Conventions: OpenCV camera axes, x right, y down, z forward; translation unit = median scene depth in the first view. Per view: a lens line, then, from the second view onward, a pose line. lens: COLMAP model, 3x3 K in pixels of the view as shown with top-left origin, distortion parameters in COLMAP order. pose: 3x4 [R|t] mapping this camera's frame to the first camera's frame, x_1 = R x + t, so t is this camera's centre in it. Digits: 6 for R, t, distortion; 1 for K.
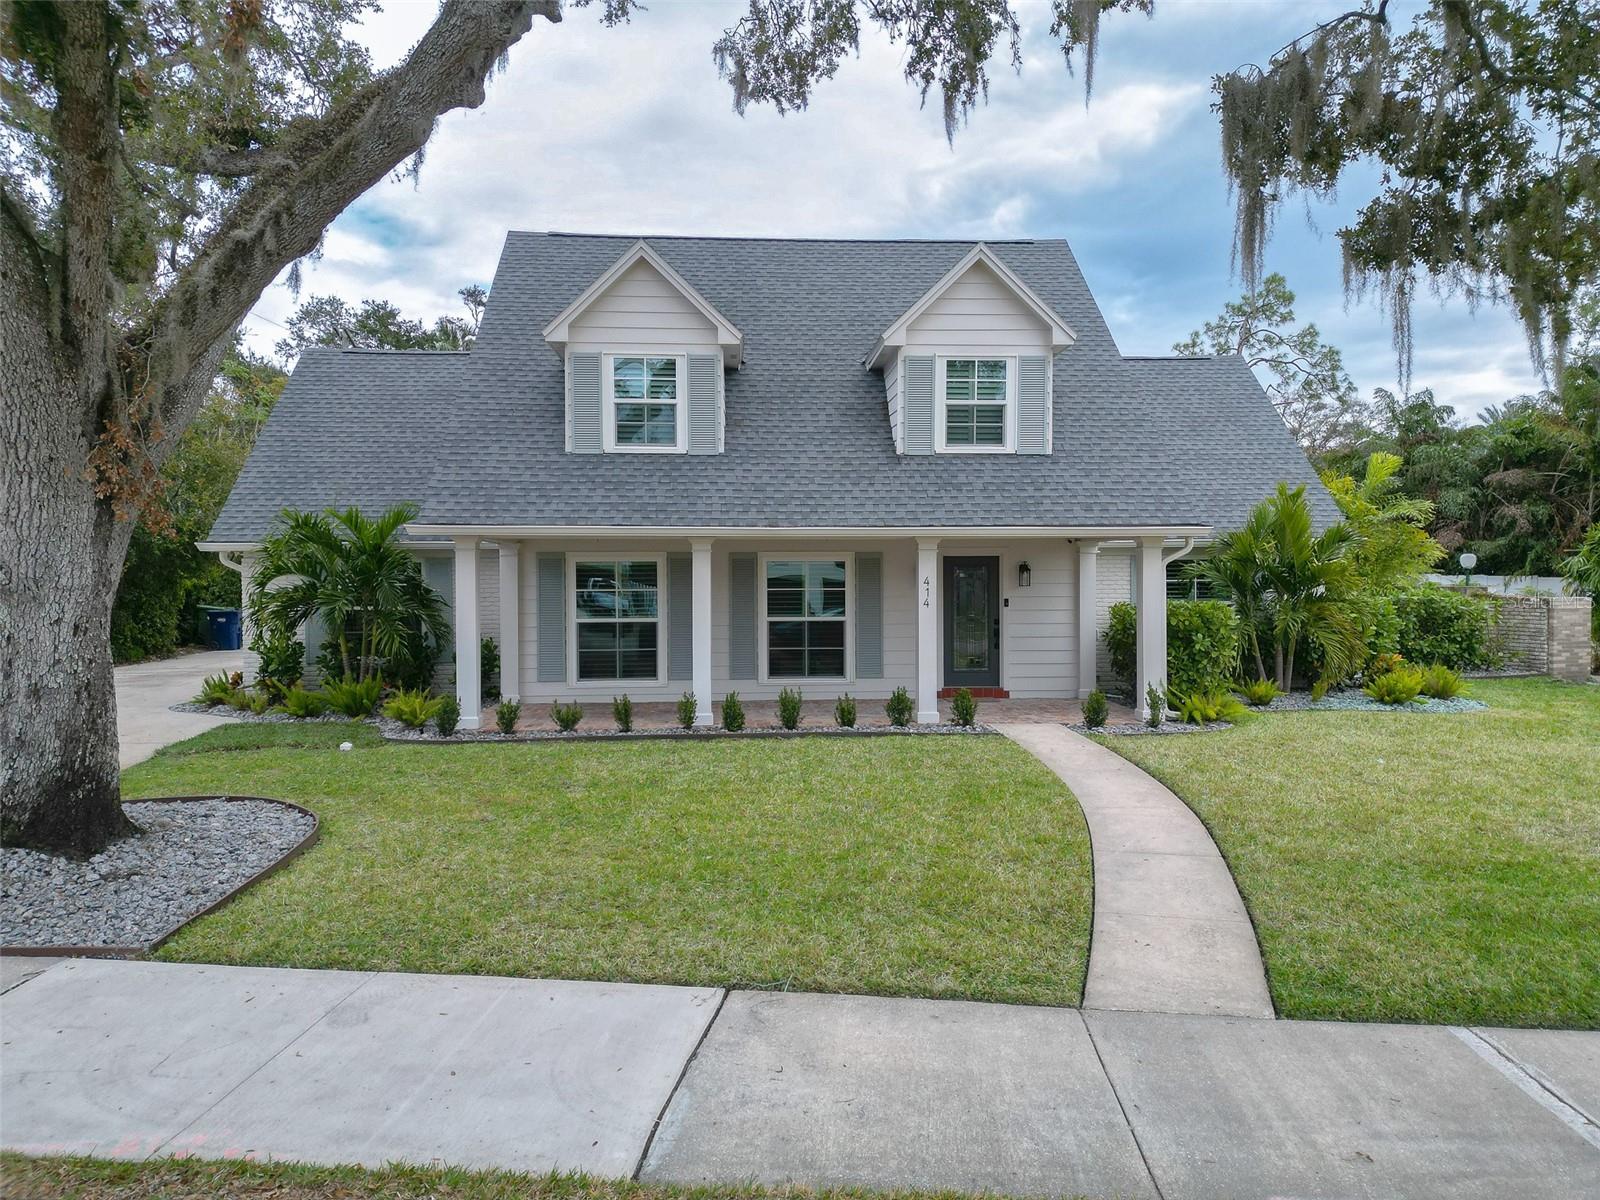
lens RADIAL K [[1119.7, 0, 799.2], [0, 1119.7, 599.5], [0, 0, 1]] dist [0.008560, -0.005897]
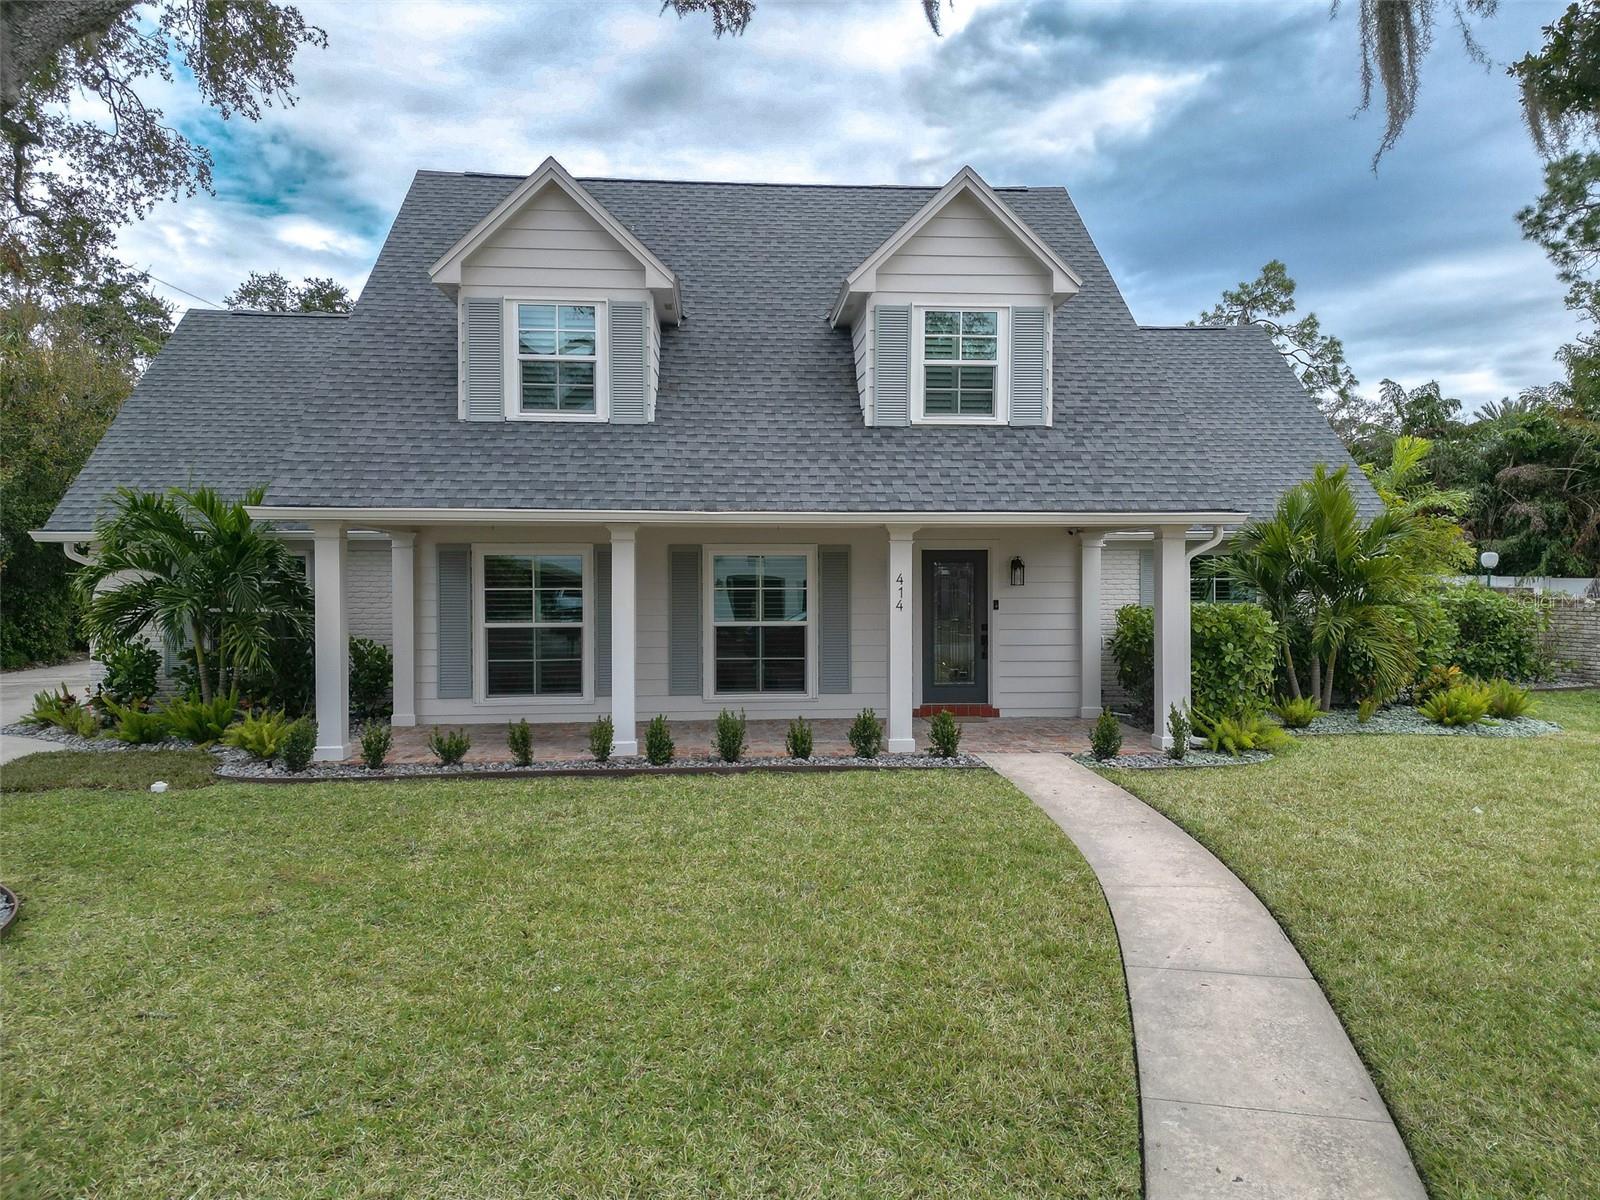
lens RADIAL K [[1119.7, 0, 800.0], [0, 1119.7, 599.7], [0, 0, 1]] dist [0.008560, -0.005897]
pose [[0.999923, 0.002001, 0.012206, 0.029940], [-0.002005, 0.999998, 0.000342, -0.001209], [-0.012206, -0.000366, 0.999925, 0.177410]]
